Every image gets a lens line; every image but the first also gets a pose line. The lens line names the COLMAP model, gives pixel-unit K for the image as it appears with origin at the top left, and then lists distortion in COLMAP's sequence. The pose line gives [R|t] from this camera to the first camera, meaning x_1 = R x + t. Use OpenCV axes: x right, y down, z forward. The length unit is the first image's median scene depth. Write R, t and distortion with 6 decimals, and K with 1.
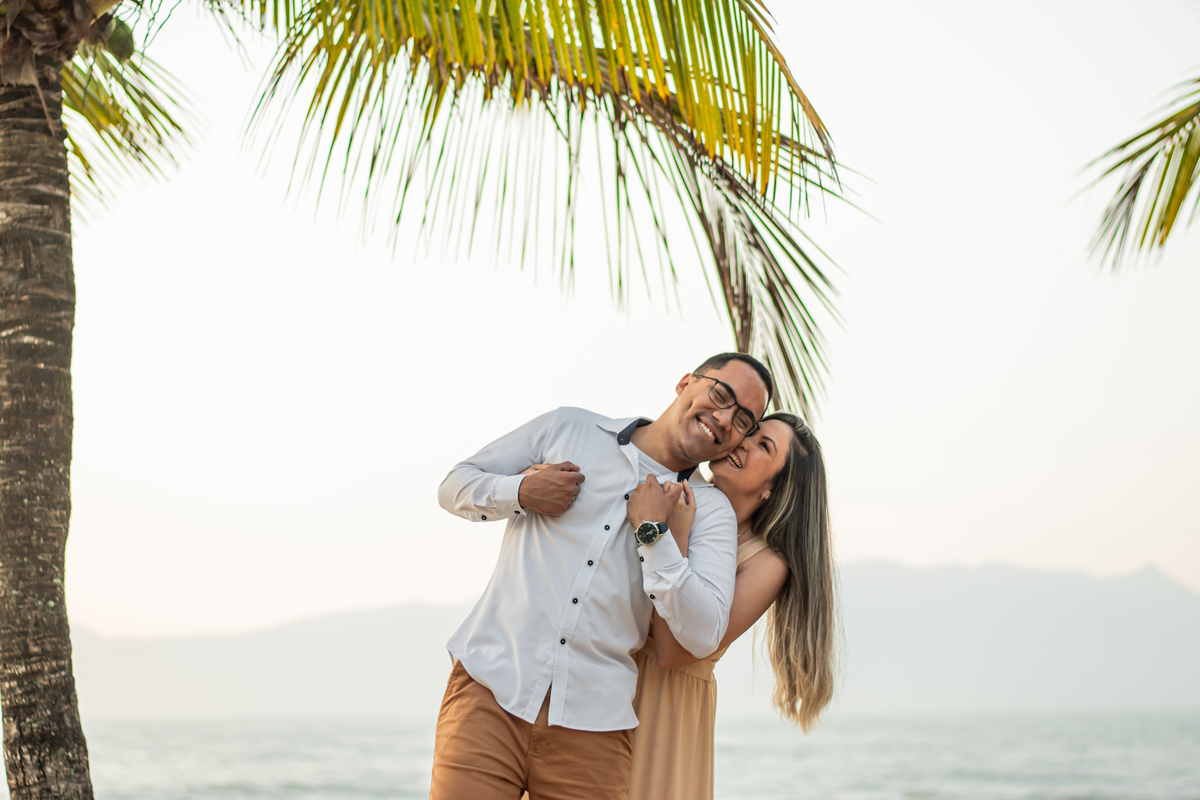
lens RADIAL K [[2759.0, 0, 600.0], [0, 2759.0, 400.0], [0, 0, 1]] dist [-0.131982, 0.090743]
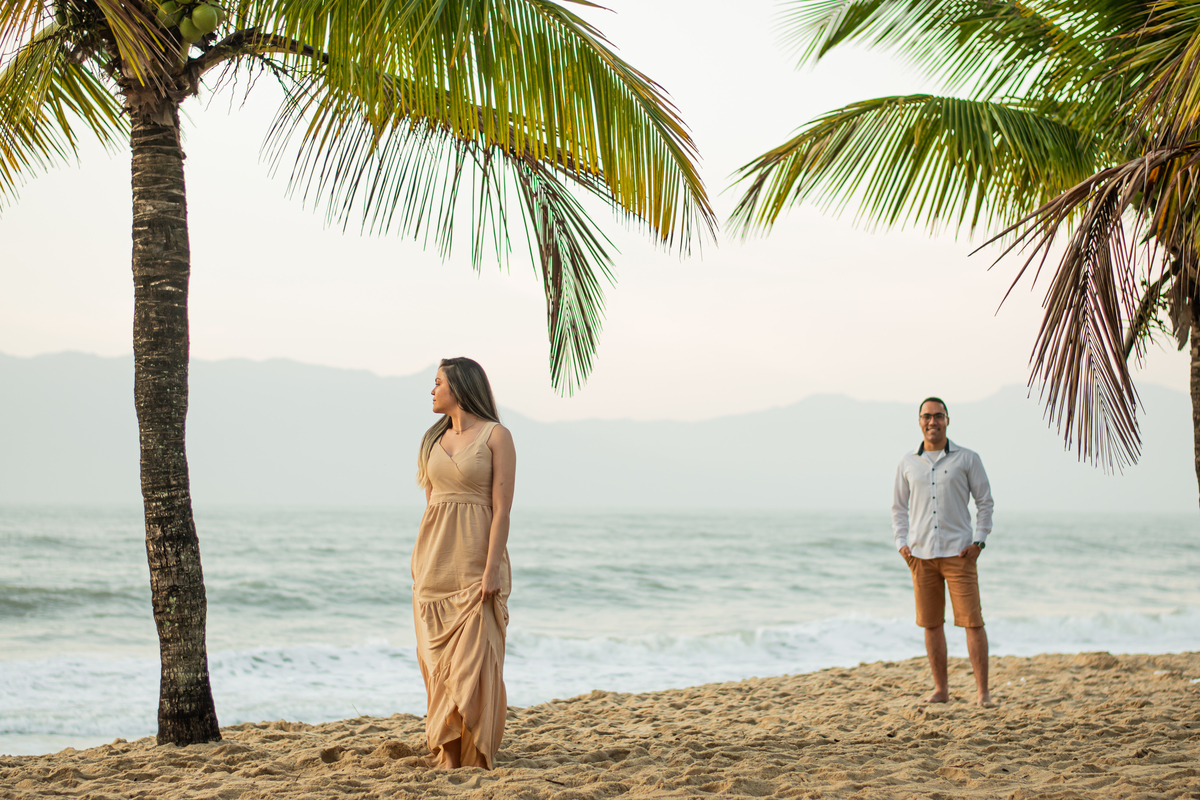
lens RADIAL K [[2759.0, 0, 600.0], [0, 2759.0, 400.0], [0, 0, 1]] dist [-0.131982, 0.090743]
pose [[0.967625, 0.034109, 0.250076, -0.365043], [-0.051946, 0.996527, 0.065074, -0.074688], [-0.246988, -0.075957, 0.966037, -0.612409]]
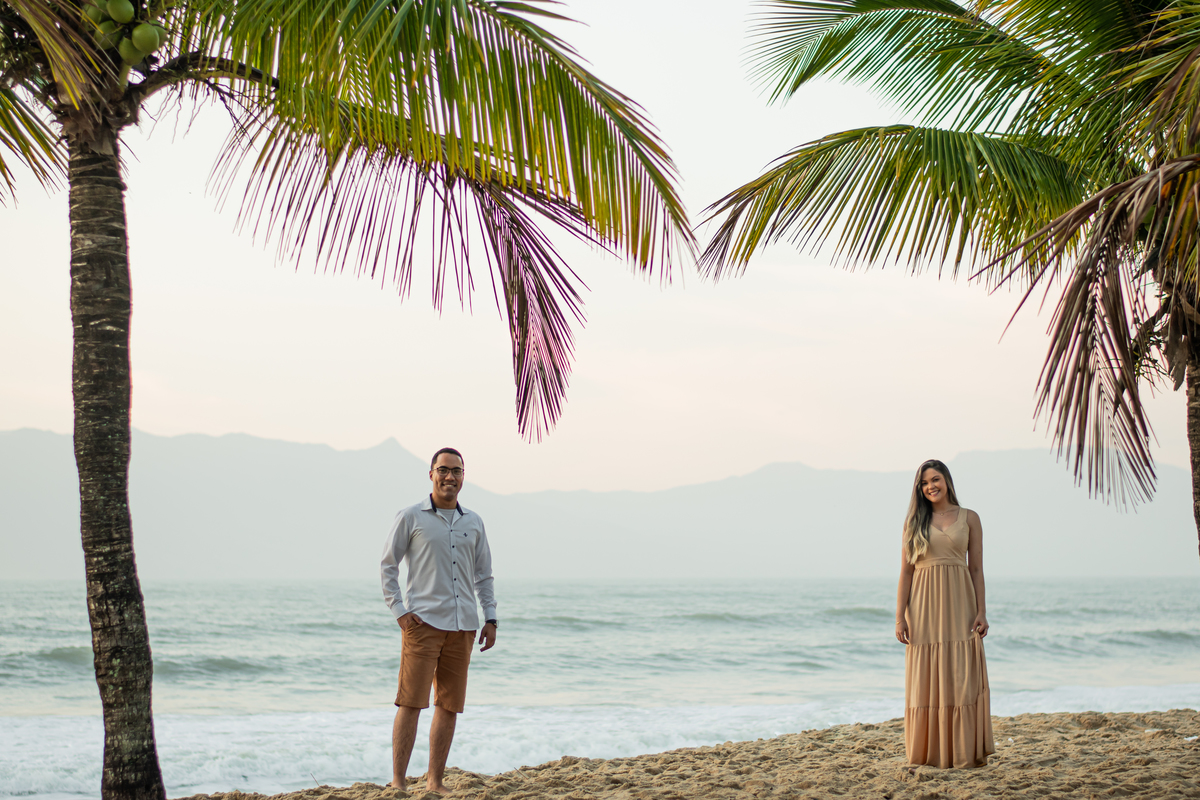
lens RADIAL K [[2759.0, 0, 600.0], [0, 2759.0, 400.0], [0, 0, 1]] dist [-0.131982, 0.090743]
pose [[0.963951, 0.029835, 0.264400, -0.346542], [-0.041488, 0.998393, 0.038601, -0.051886], [-0.262824, -0.048179, 0.963640, -0.511295]]
